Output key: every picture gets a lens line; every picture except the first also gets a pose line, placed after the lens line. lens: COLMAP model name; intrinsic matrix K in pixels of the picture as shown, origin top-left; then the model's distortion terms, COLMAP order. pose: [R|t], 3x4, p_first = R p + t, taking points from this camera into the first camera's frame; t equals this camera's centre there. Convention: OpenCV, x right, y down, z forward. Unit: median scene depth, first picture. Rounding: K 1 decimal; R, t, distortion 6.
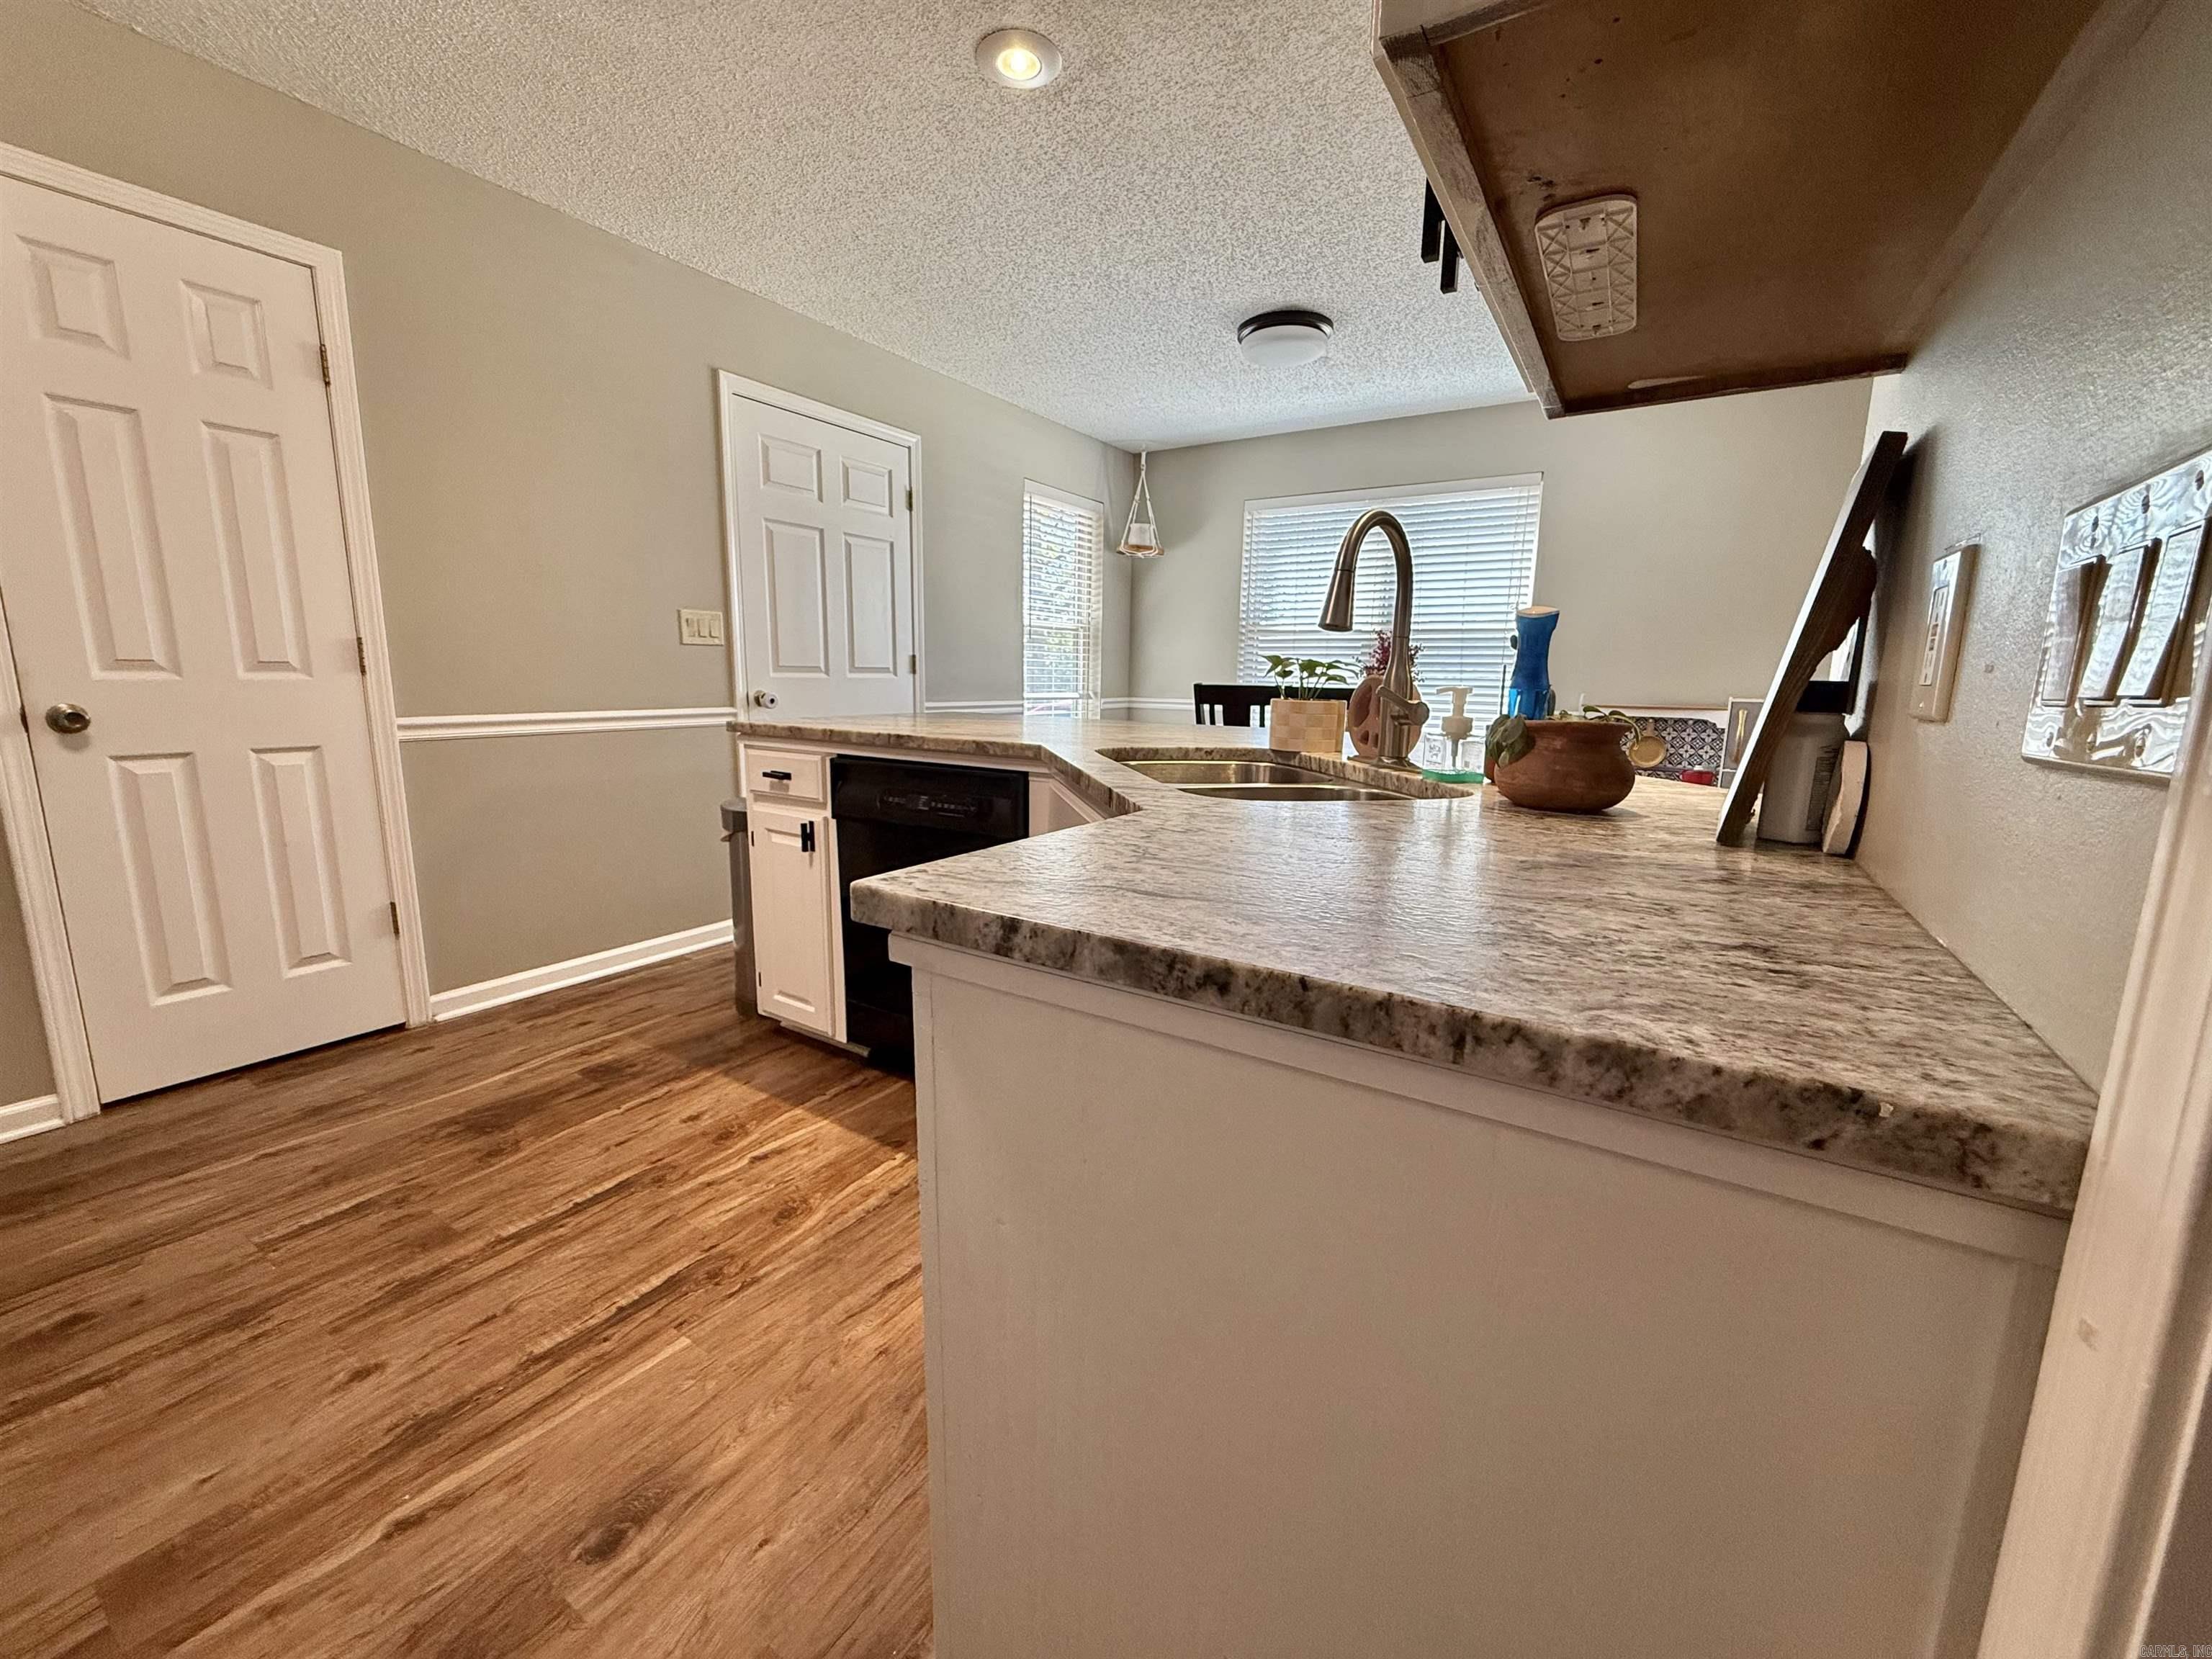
lens RADIAL K [[884.6, 0, 1097.8], [0, 884.6, 826.9], [0, 0, 1]] dist [-0.001627, 0.000745]
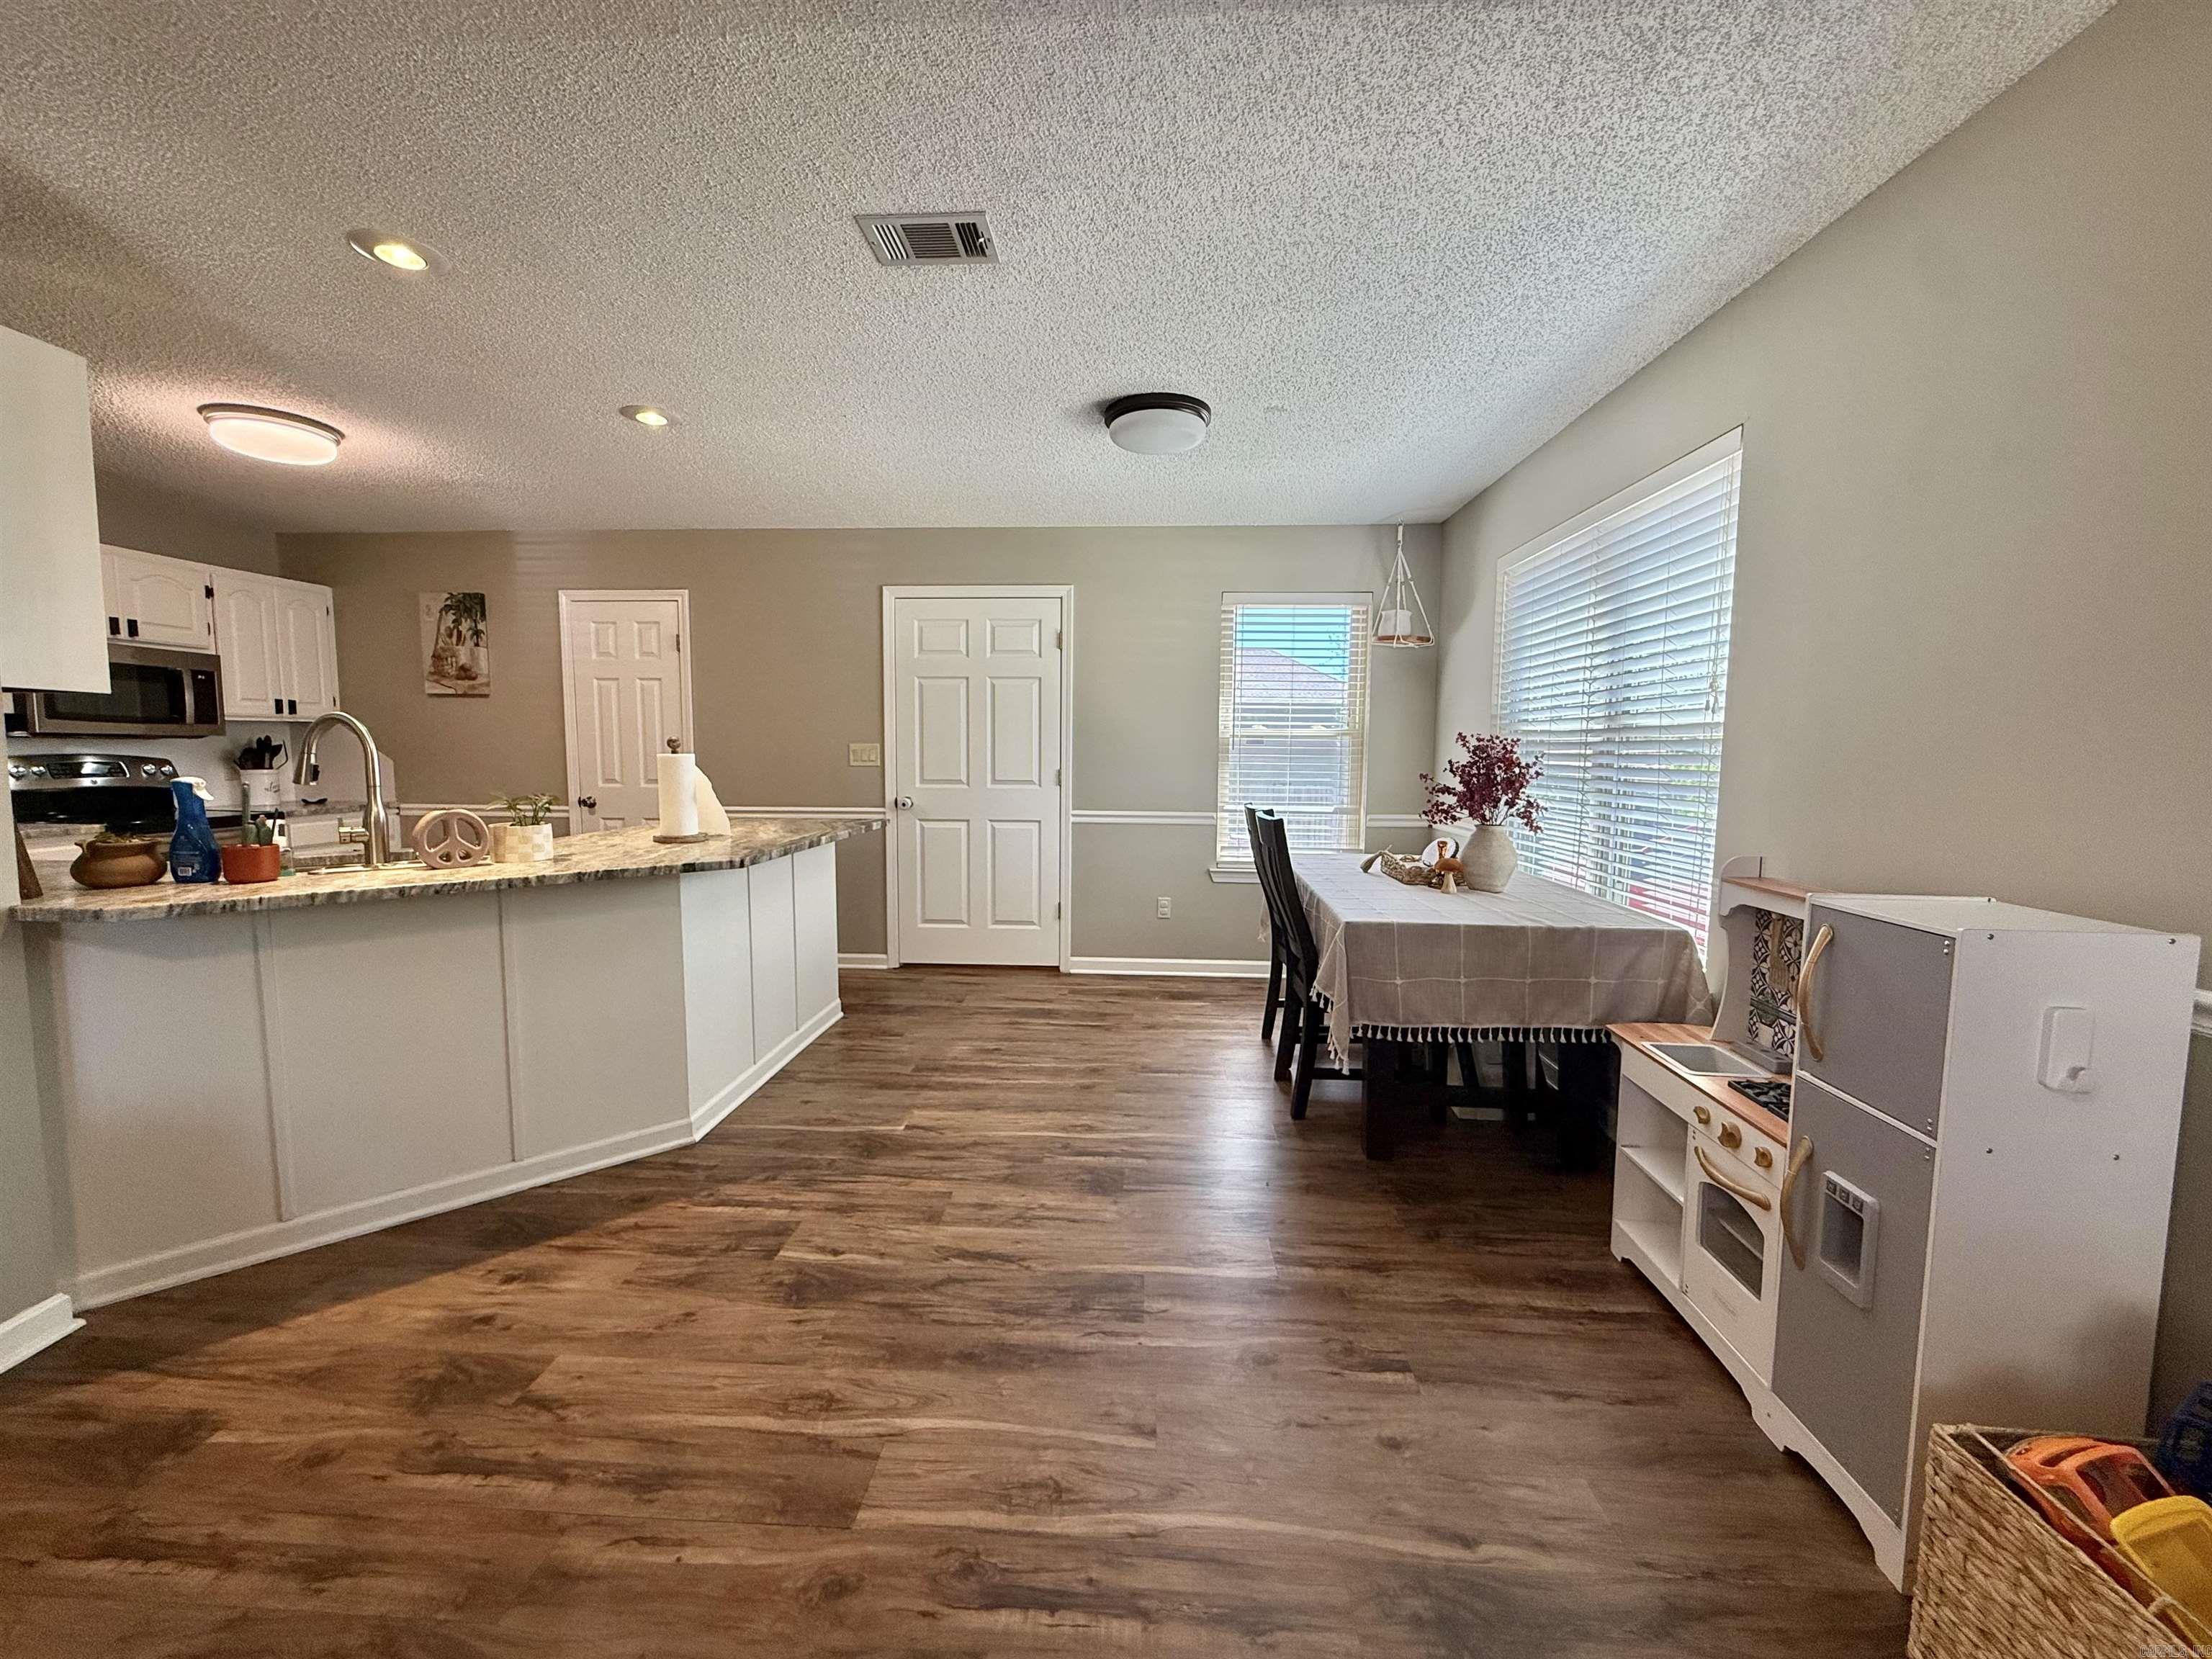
lens RADIAL K [[884.6, 0, 1095.7], [0, 884.6, 827.1], [0, 0, 1]] dist [-0.001627, 0.000745]
pose [[0.485999, 0.062416, -0.871728, 1.568591], [-0.149382, 0.988701, -0.012491, -0.210475], [0.861098, 0.136291, 0.489832, 0.904411]]
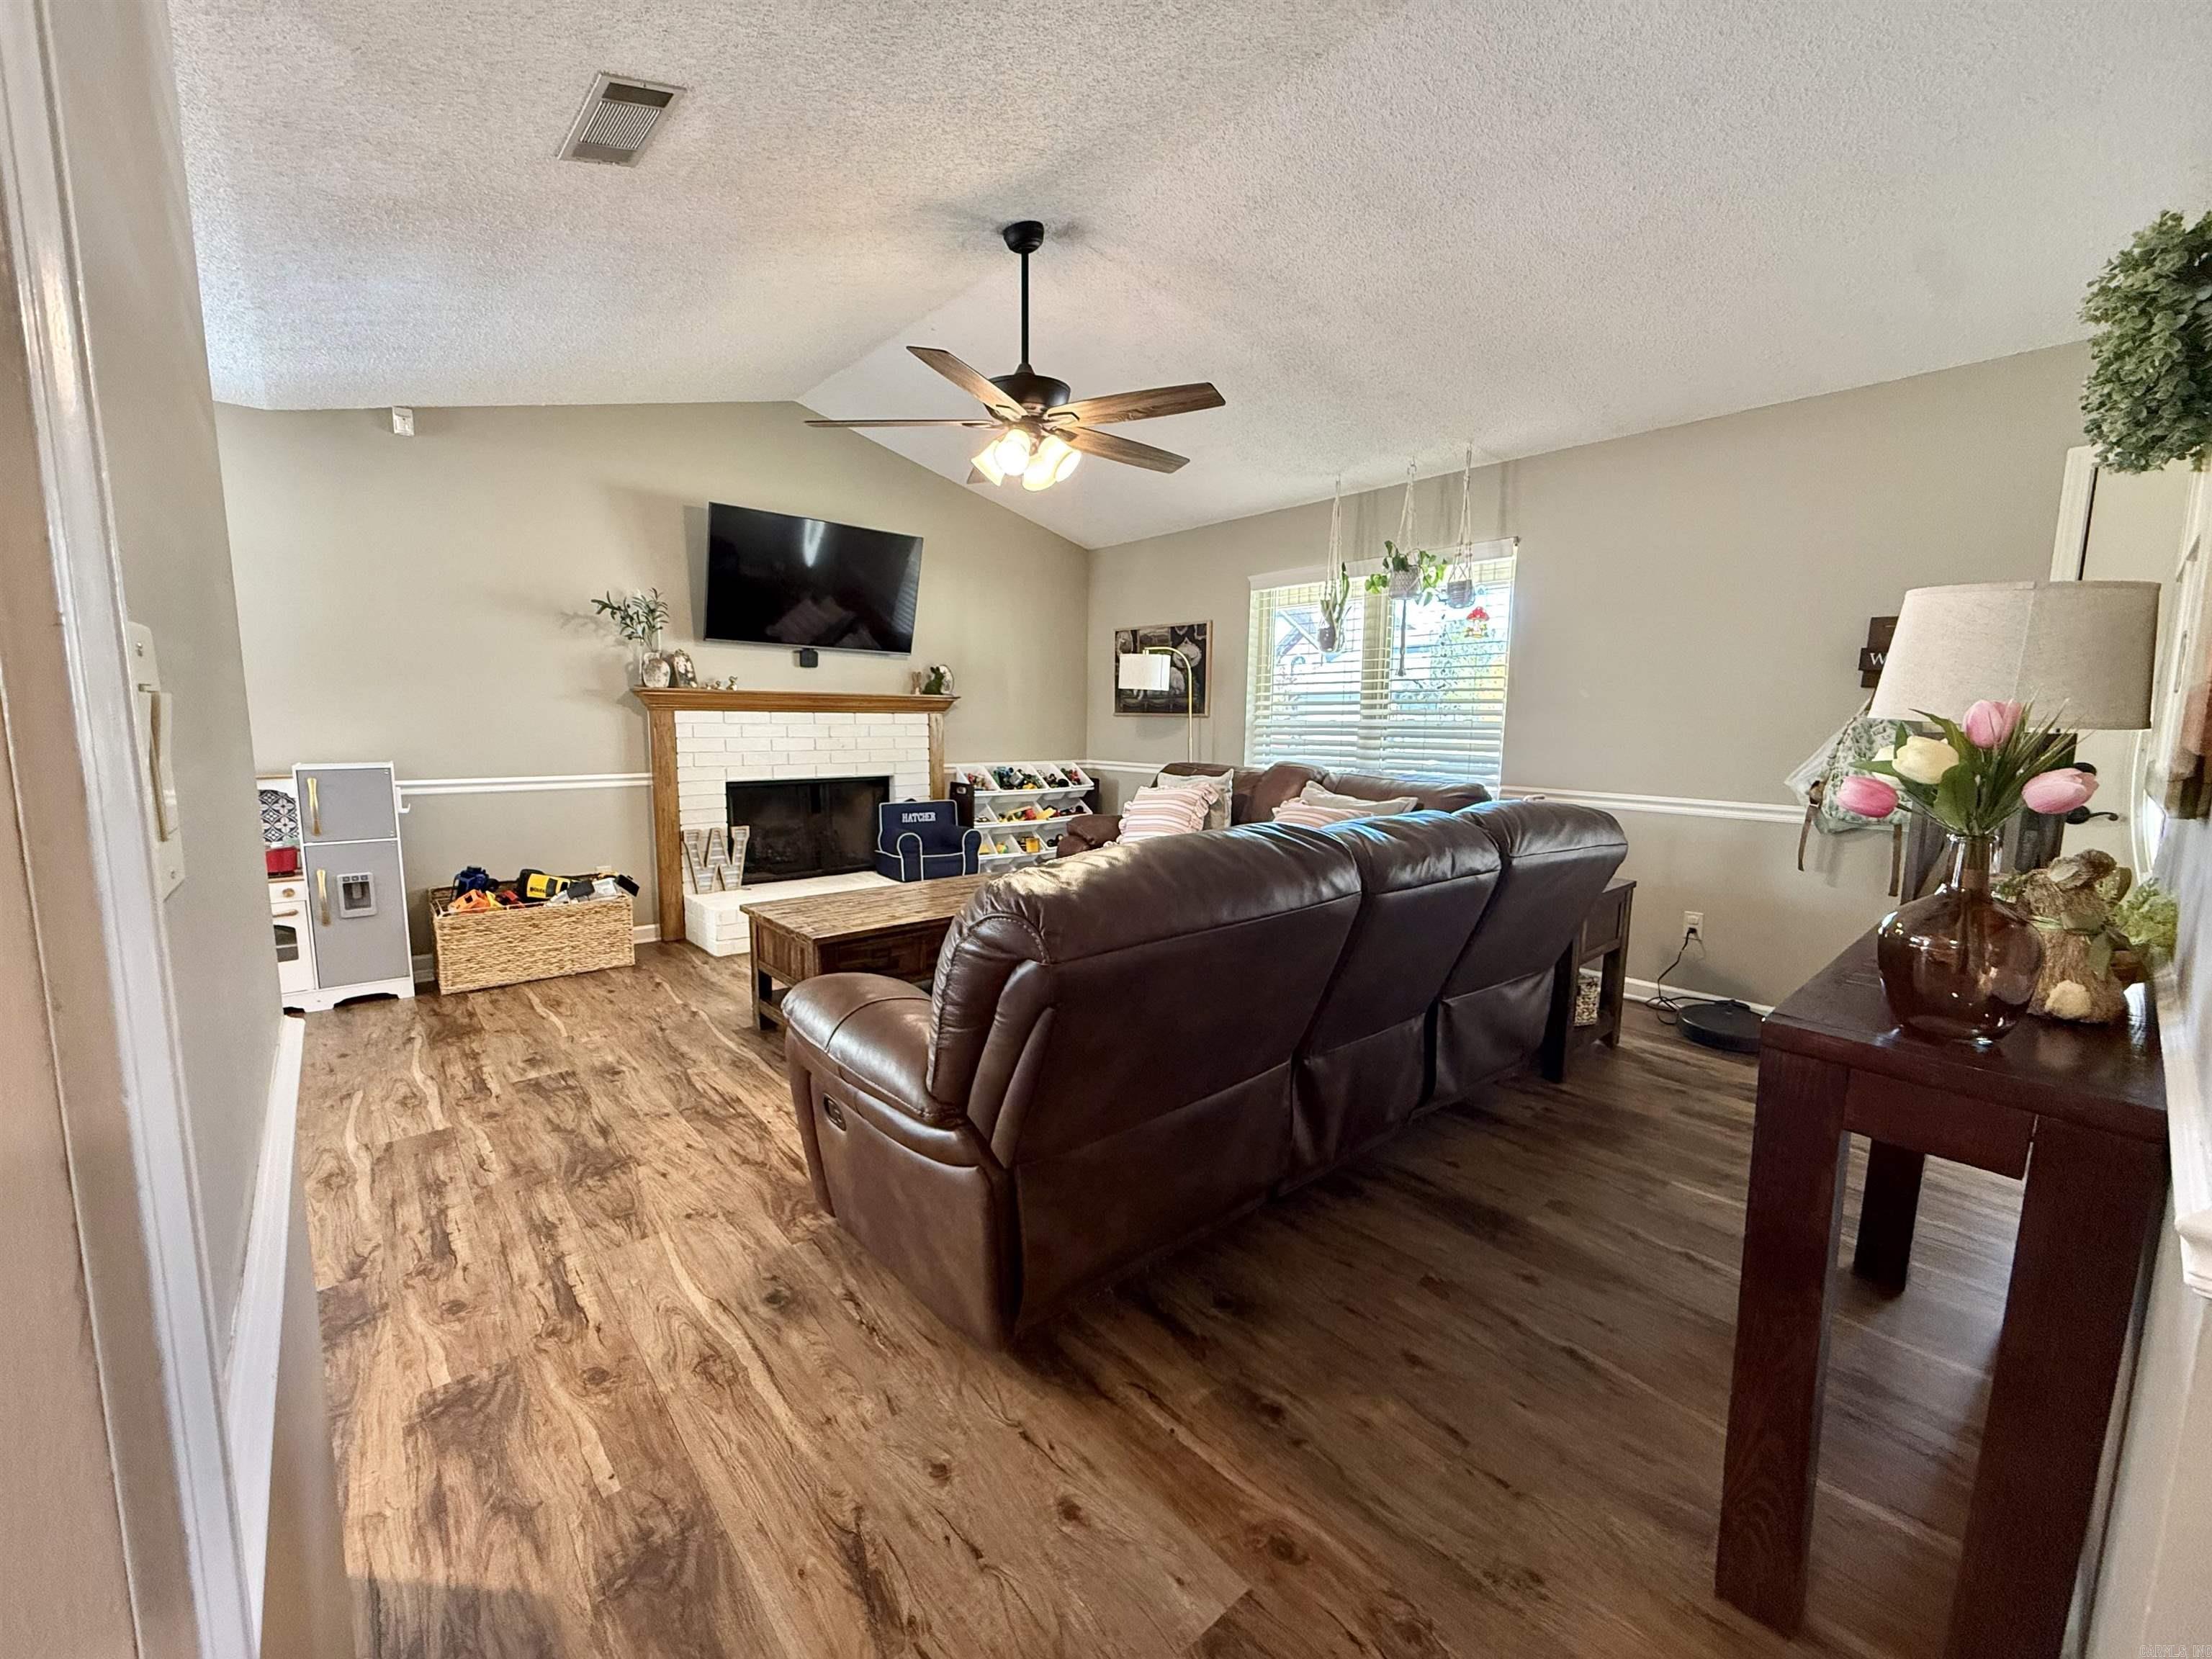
lens RADIAL K [[884.6, 0, 1101.4], [0, 884.6, 827.2], [0, 0, 1]] dist [-0.001627, 0.000745]
pose [[0.284602, -0.133113, 0.949359, 0.139131], [0.161058, 0.982876, 0.089530, -0.052905], [-0.945020, 0.127421, 0.301167, -0.093828]]
